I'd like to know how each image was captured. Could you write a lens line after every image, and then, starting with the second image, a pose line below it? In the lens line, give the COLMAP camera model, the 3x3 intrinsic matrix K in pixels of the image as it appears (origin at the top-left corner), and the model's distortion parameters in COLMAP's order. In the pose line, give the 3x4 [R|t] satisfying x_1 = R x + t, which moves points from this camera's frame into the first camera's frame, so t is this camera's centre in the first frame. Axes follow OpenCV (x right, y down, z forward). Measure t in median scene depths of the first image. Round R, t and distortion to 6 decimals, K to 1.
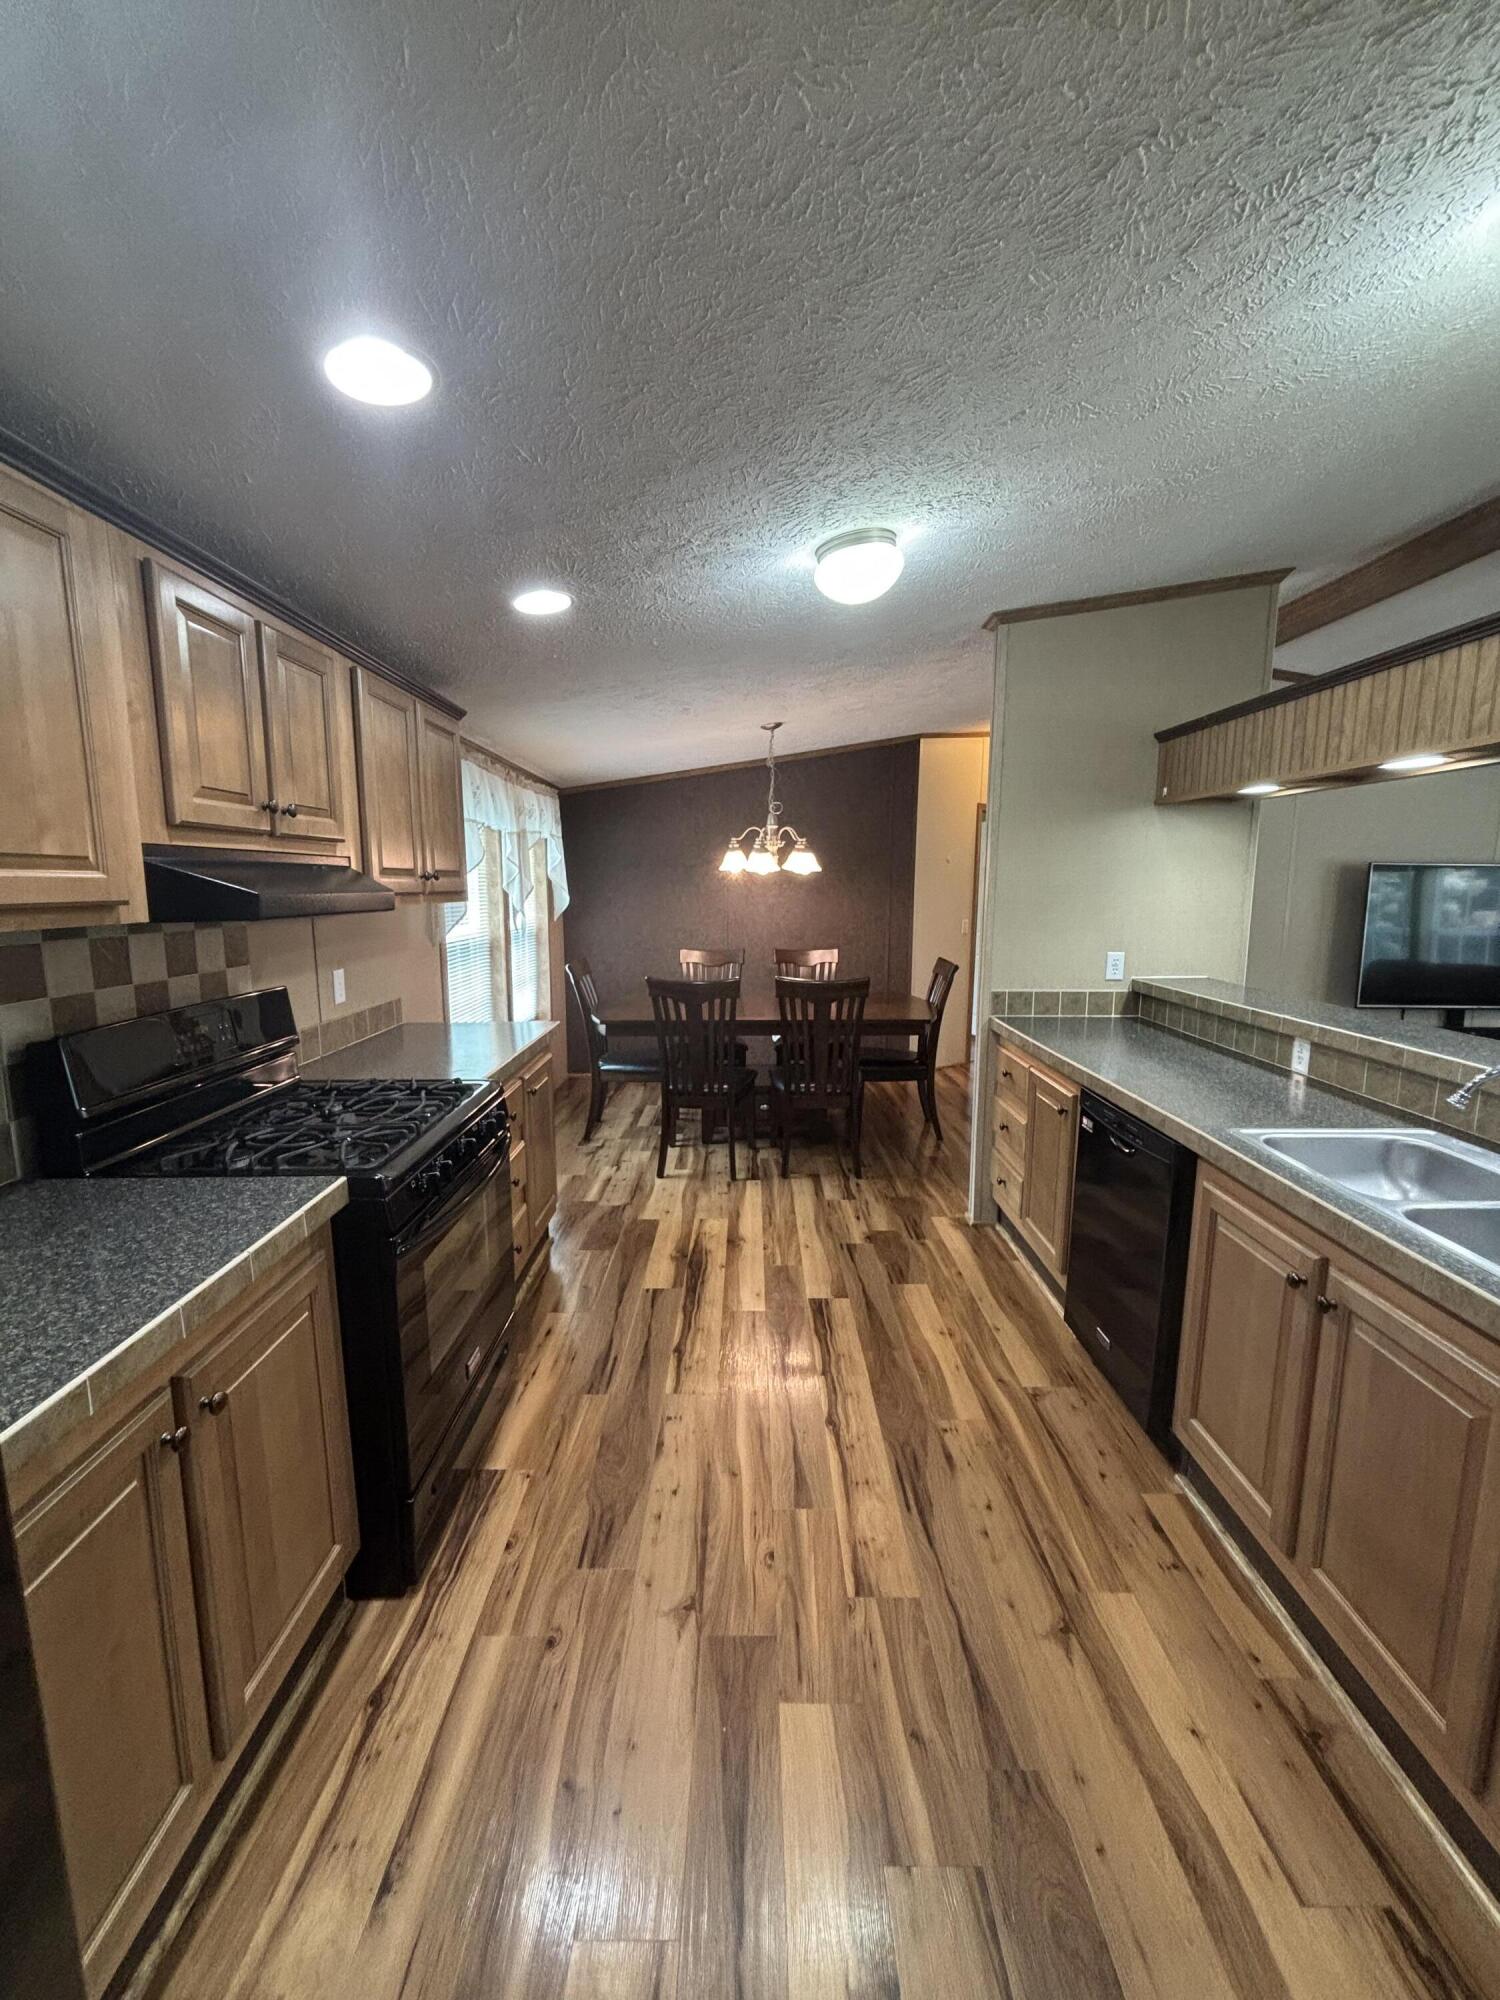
lens RADIAL K [[813.3, 0, 752.9], [0, 813.3, 1005.4], [0, 0, 1]] dist [0.007842, -0.001044]
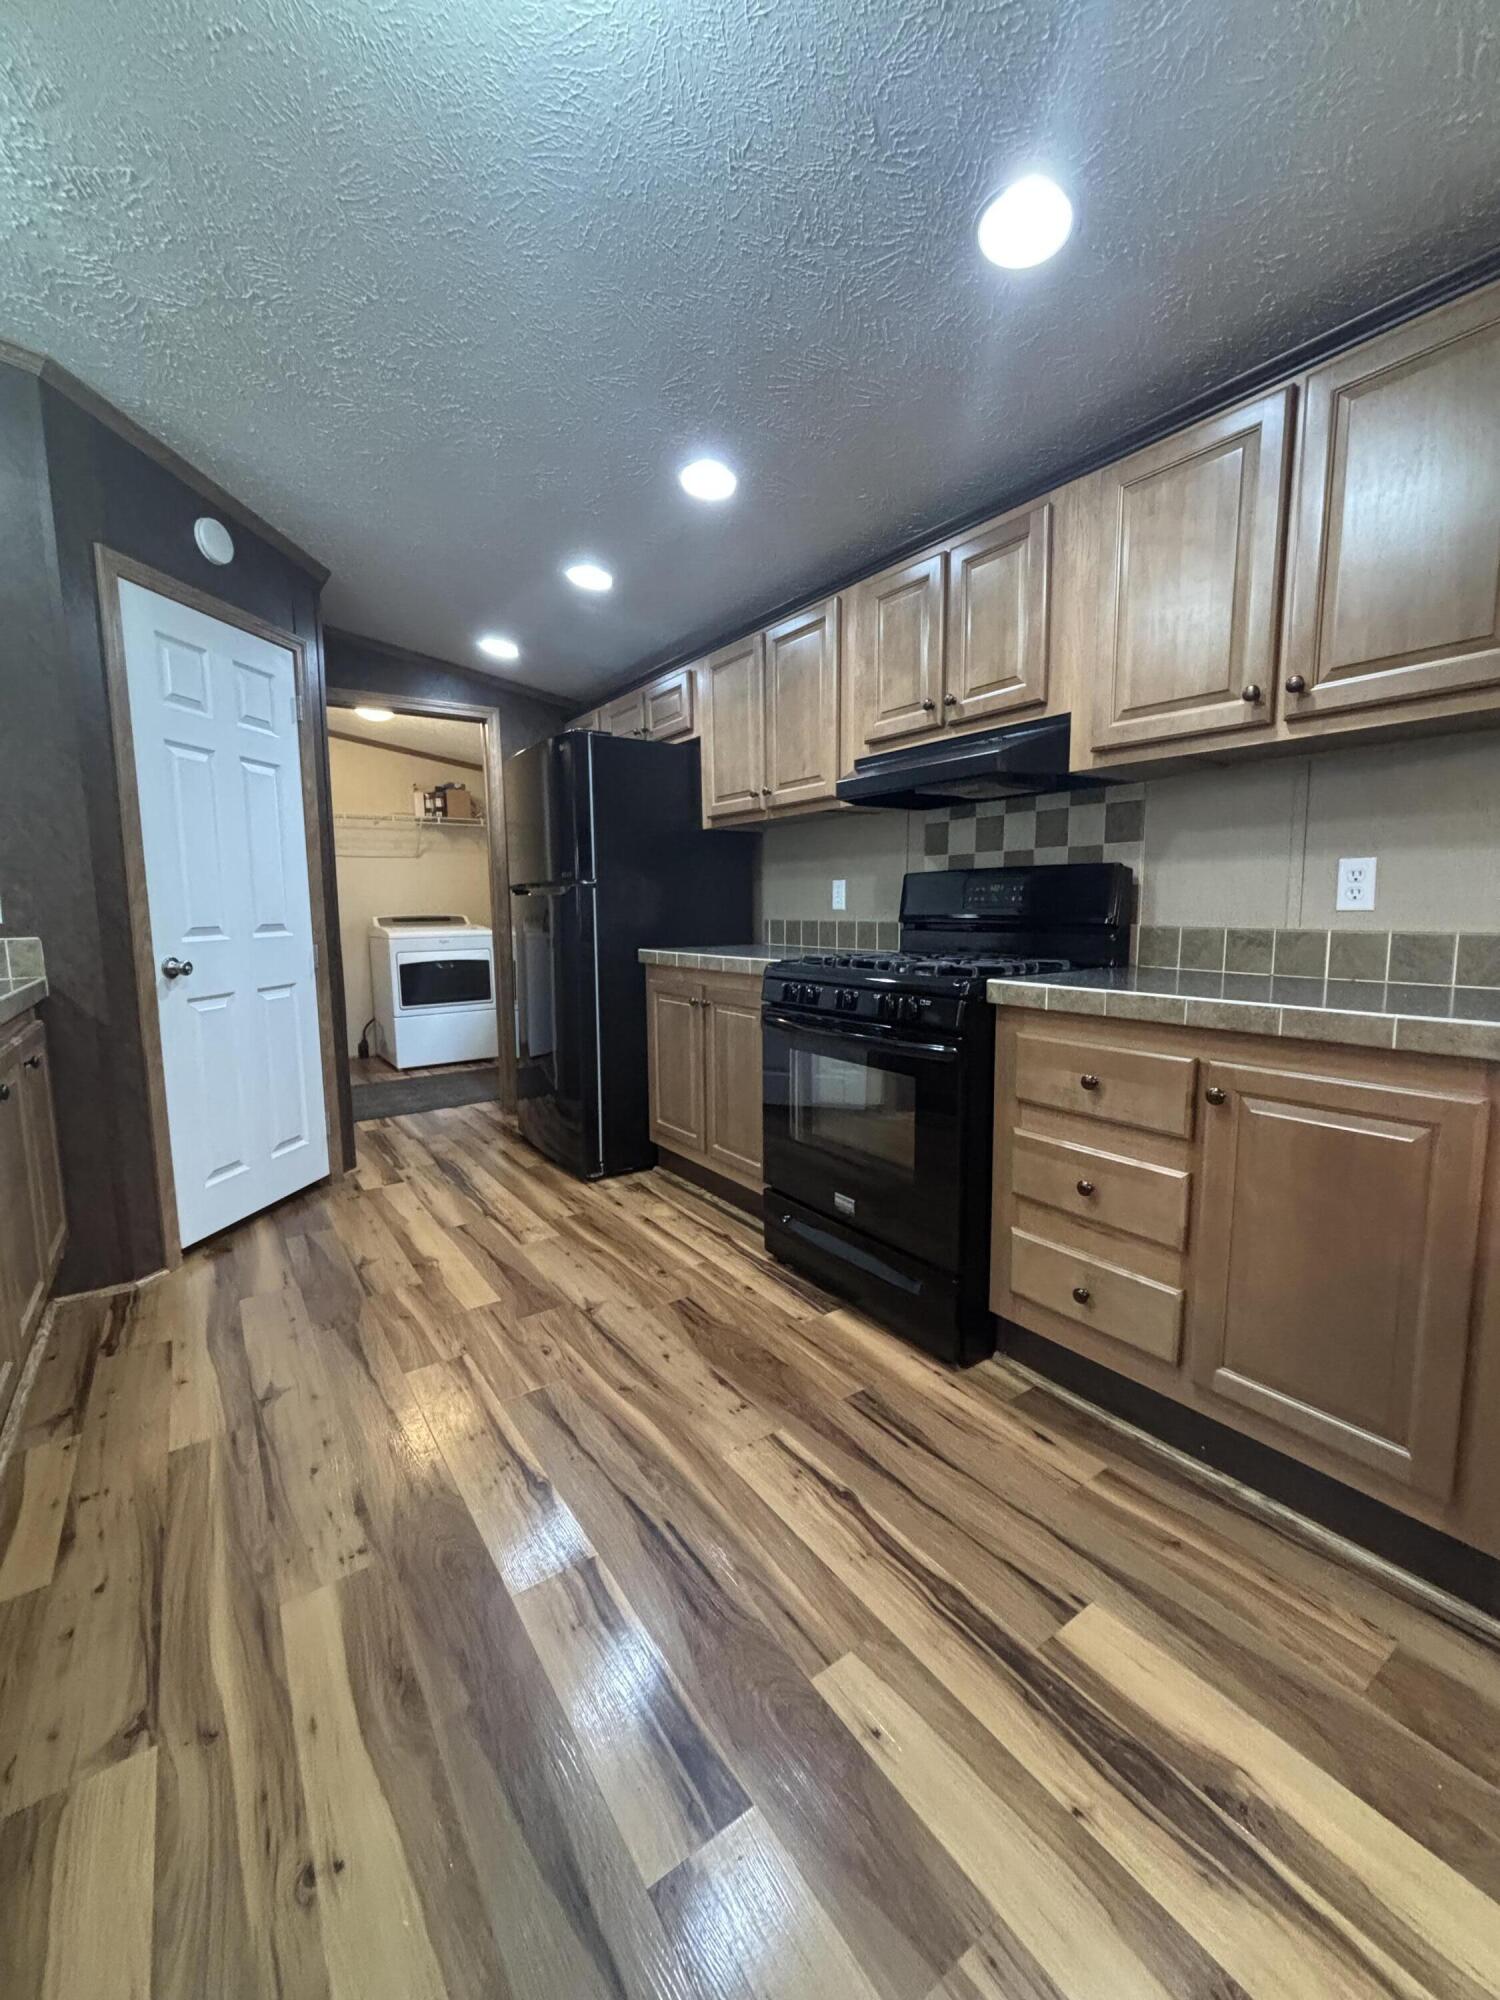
lens RADIAL K [[813.3, 0, 758.9], [0, 813.3, 993.4], [0, 0, 1]] dist [0.007842, -0.001044]
pose [[-0.818652, 0.072710, -0.569669, 0.354231], [-0.076083, 0.969478, 0.233075, -0.076168], [0.569228, 0.234150, -0.788132, 1.782688]]
